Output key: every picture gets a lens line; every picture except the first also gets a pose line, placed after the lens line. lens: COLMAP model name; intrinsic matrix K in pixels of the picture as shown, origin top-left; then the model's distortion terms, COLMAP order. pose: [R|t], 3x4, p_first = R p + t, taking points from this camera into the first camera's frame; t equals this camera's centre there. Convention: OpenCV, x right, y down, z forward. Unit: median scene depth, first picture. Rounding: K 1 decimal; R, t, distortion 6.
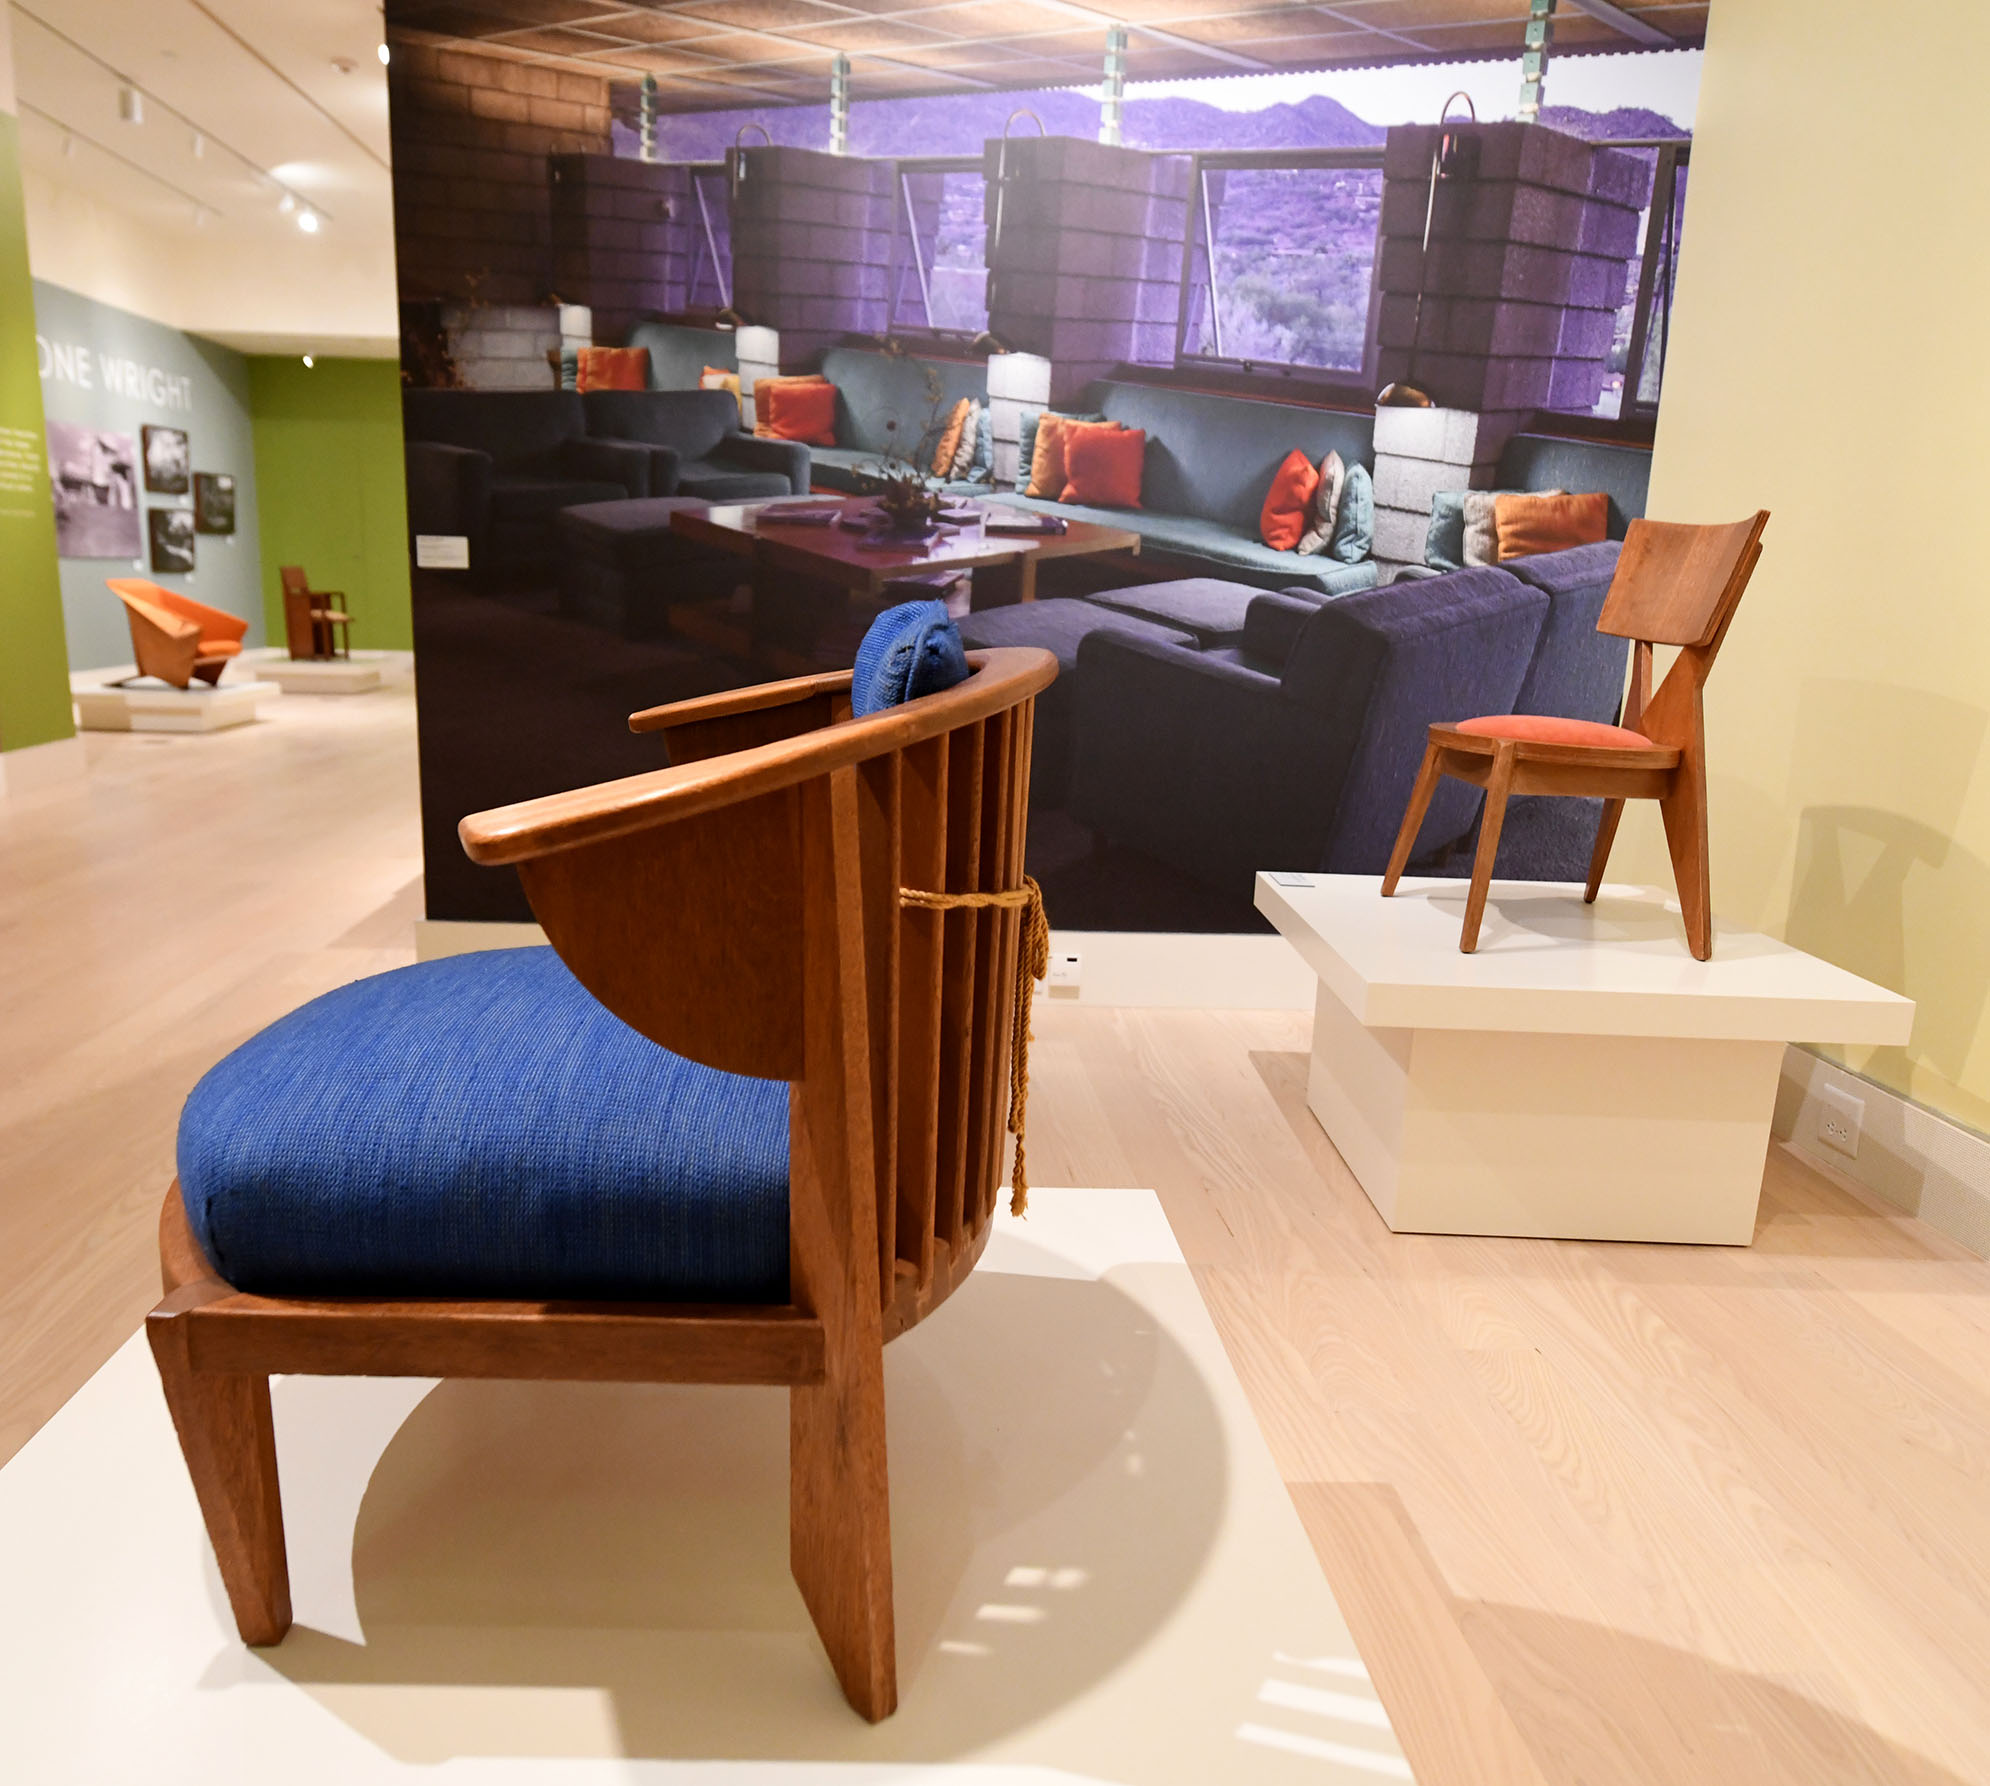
lens RADIAL K [[1582.4, 0, 993.4], [0, 1582.4, 890.2], [0, 0, 1]] dist [-0.006377, -0.005567]
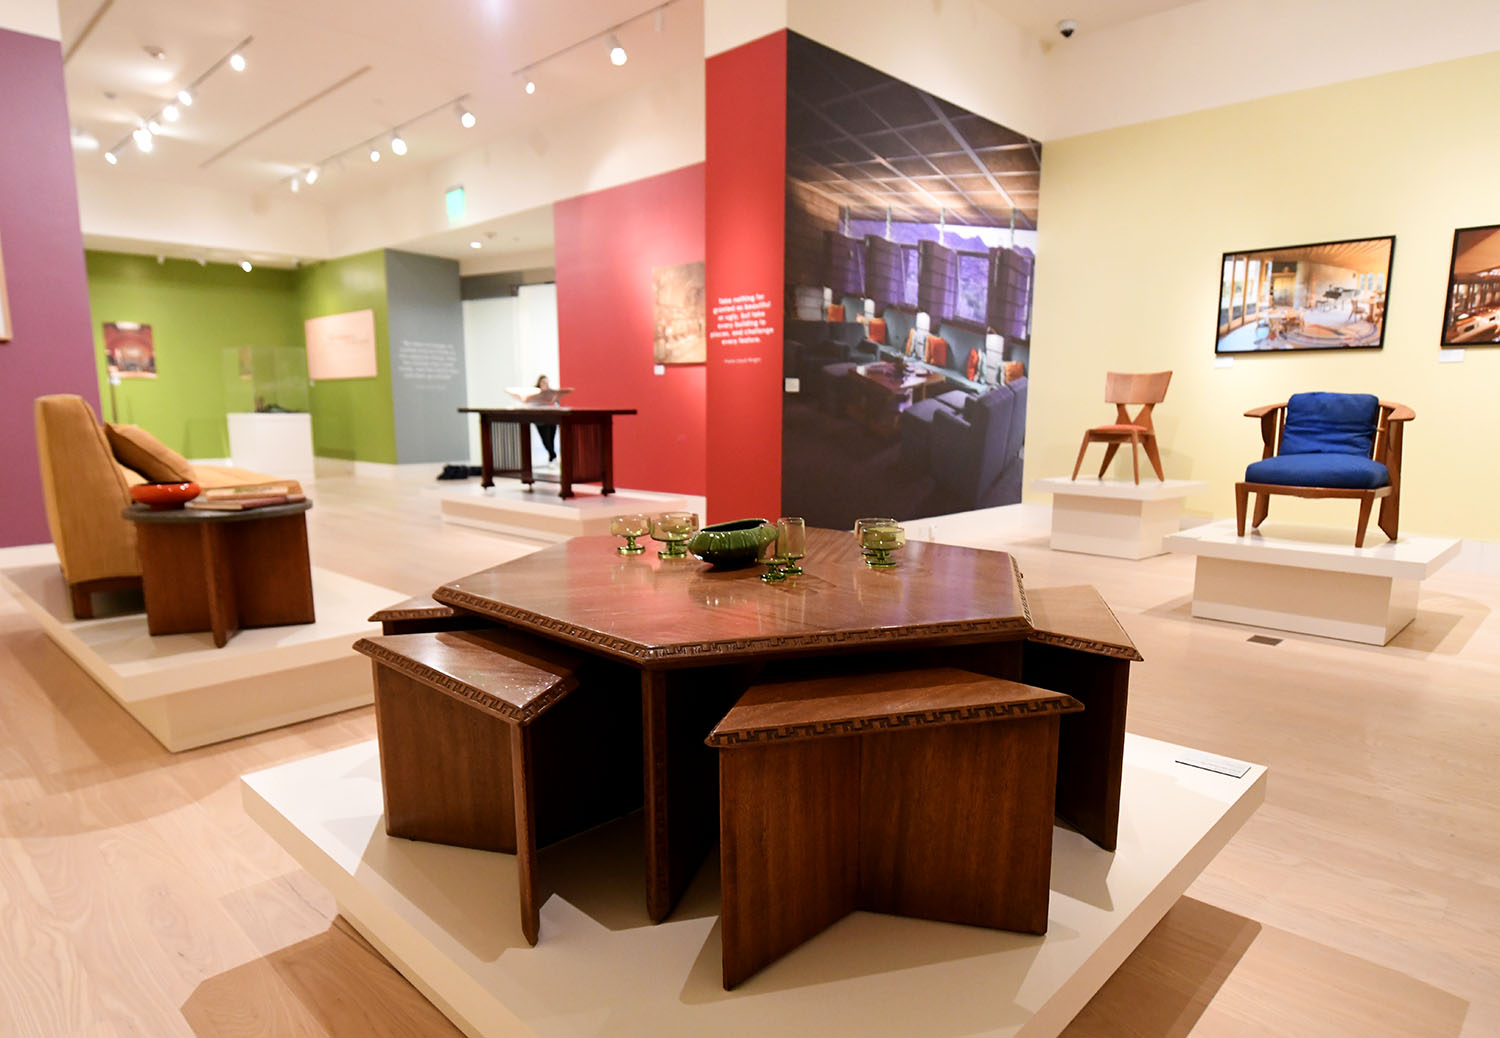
lens RADIAL K [[908.2, 0, 749.9], [0, 908.2, 521.1], [0, 0, 1]] dist [0.002522, 0.000064]
pose [[0.730020, -0.114118, 0.673831, -1.349272], [0.152841, 0.988249, 0.001781, -0.021006], [-0.666116, 0.101689, 0.738883, 0.039949]]
